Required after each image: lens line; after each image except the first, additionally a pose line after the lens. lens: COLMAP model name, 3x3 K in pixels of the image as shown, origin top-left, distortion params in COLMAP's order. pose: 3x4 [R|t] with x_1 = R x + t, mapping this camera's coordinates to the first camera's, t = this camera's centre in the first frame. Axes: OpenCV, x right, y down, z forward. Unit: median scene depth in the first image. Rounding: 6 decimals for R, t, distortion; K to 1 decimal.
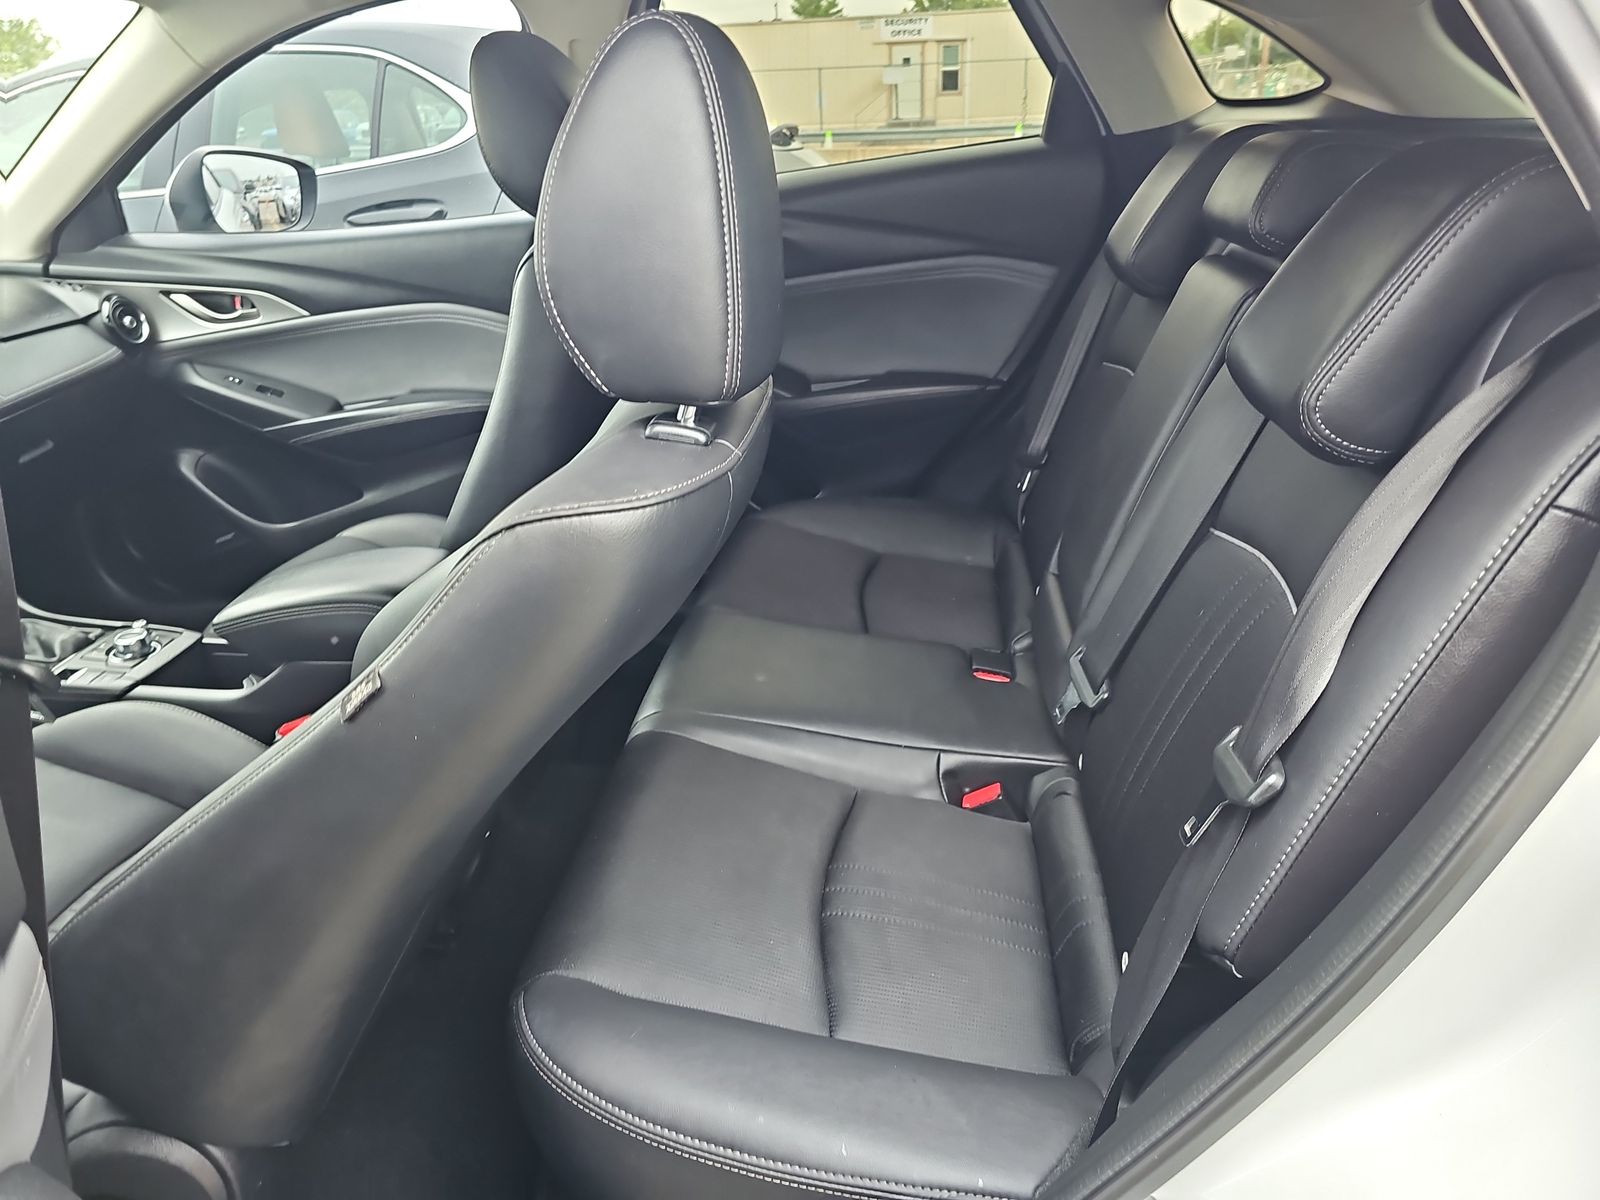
lens RADIAL K [[1091.3, 0, 800.0], [0, 1091.3, 600.0], [0, 0, 1]] dist [0.000823, 0.002207]
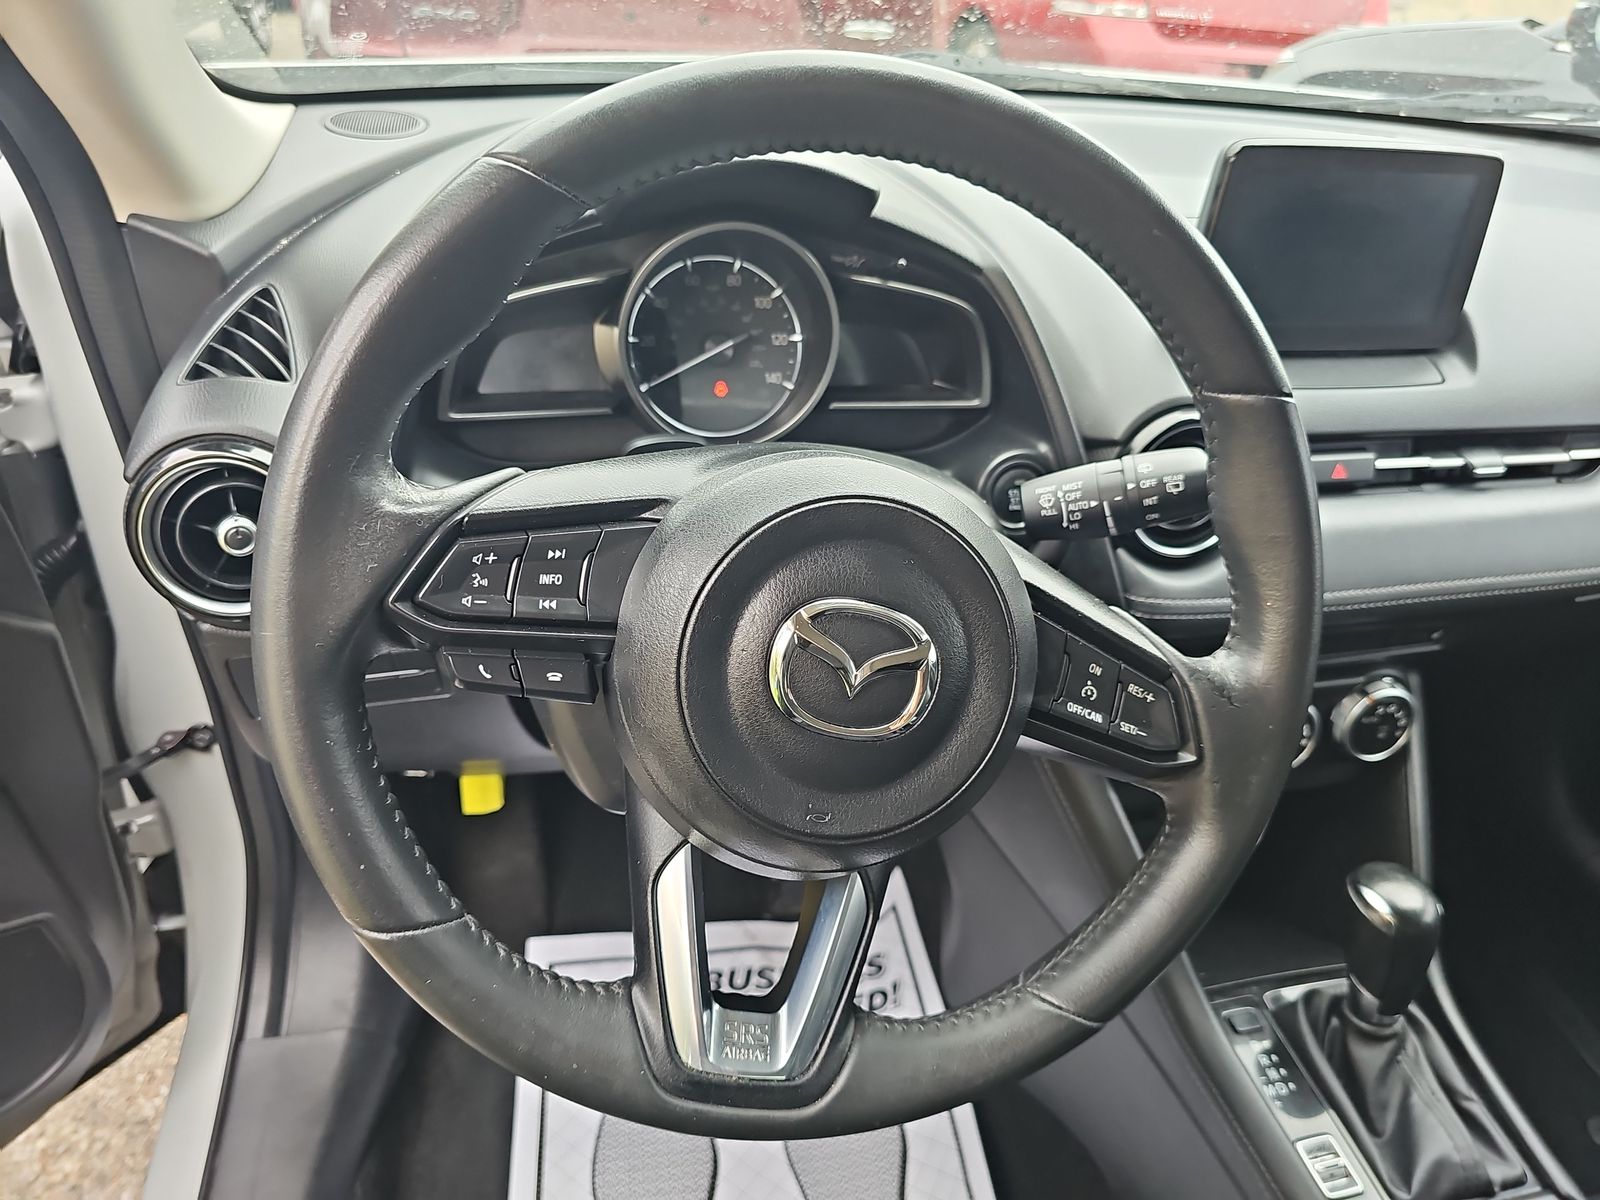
lens RADIAL K [[1107.5, 0, 800.0], [0, 1107.5, 600.0], [0, 0, 1]] dist [0.004963, -0.037902]
pose [[0.328505, 0.577693, -0.747232, -0.422492], [-0.463114, 0.788027, 0.405633, -0.152885], [0.823170, 0.212801, 0.526409, 0.378623]]
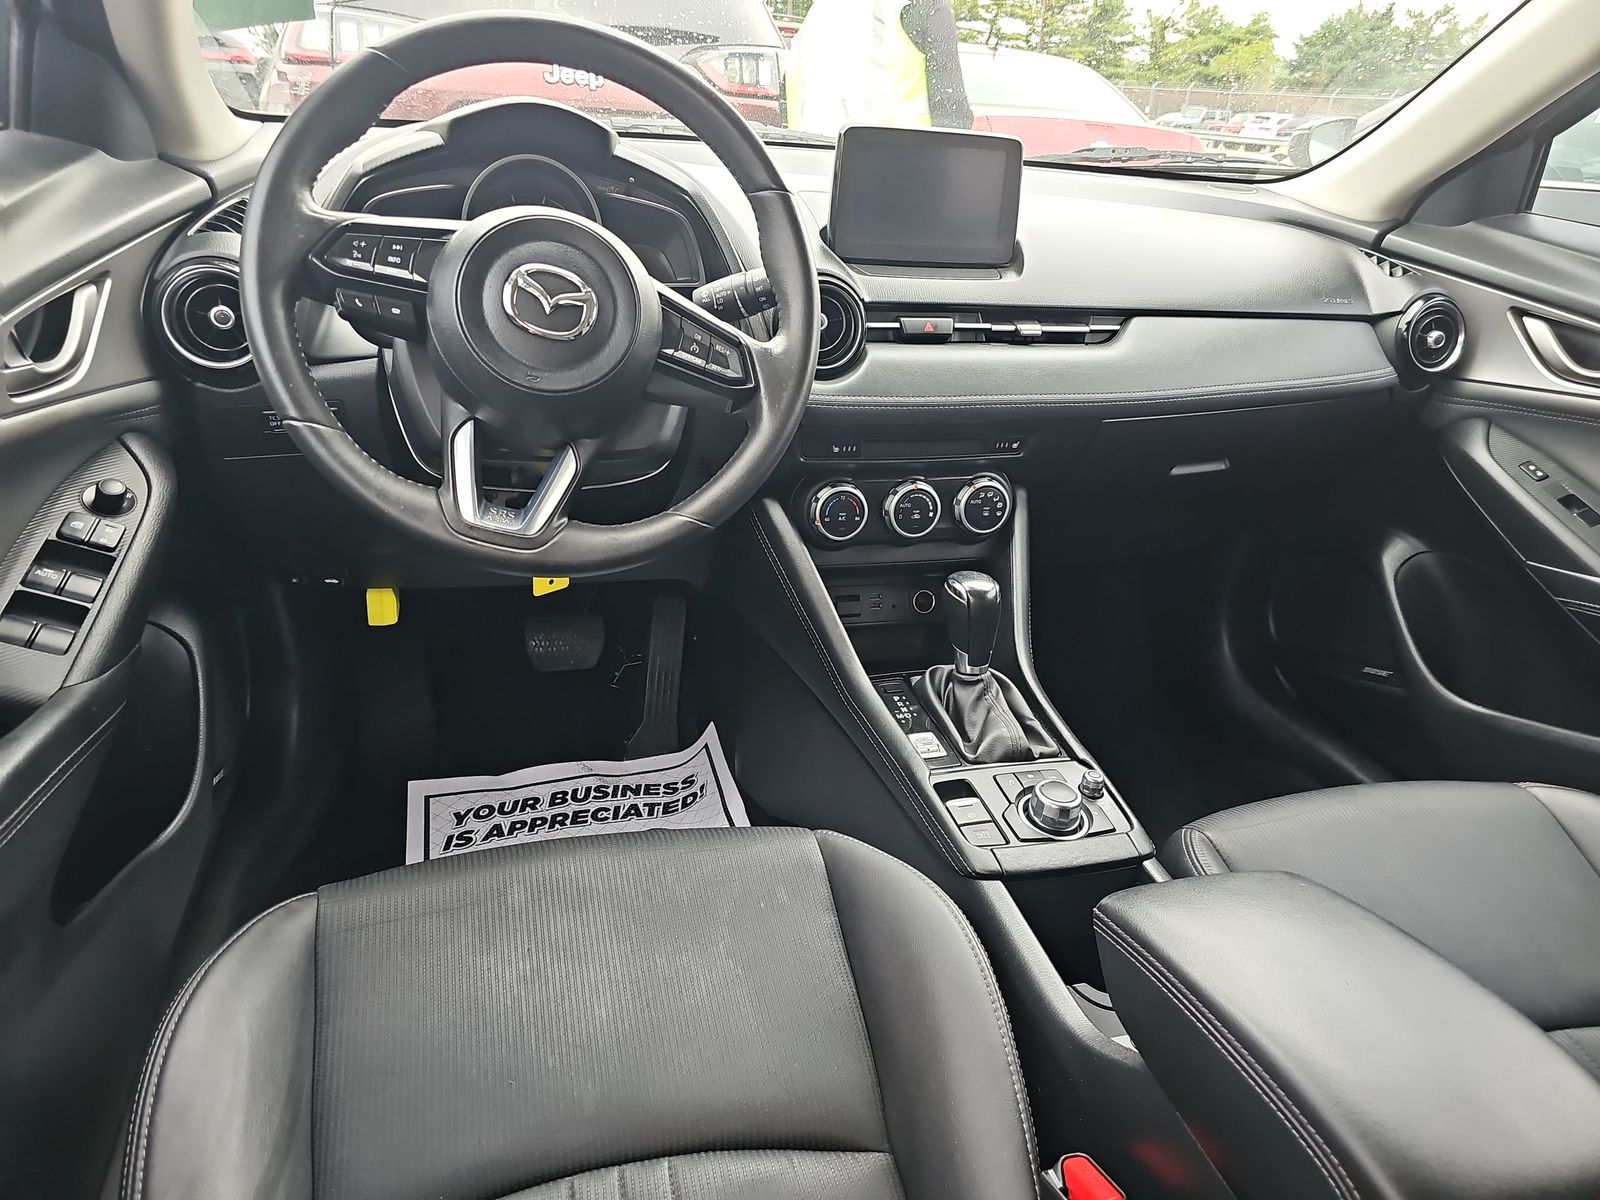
lens RADIAL K [[1091.3, 0, 800.0], [0, 1091.3, 600.0], [0, 0, 1]] dist [0.000823, 0.002207]
pose [[0.380571, 0.460298, -0.802054, -0.162132], [-0.461147, 0.846248, 0.266849, -0.121145], [0.801567, 0.268310, 0.534322, 0.386808]]
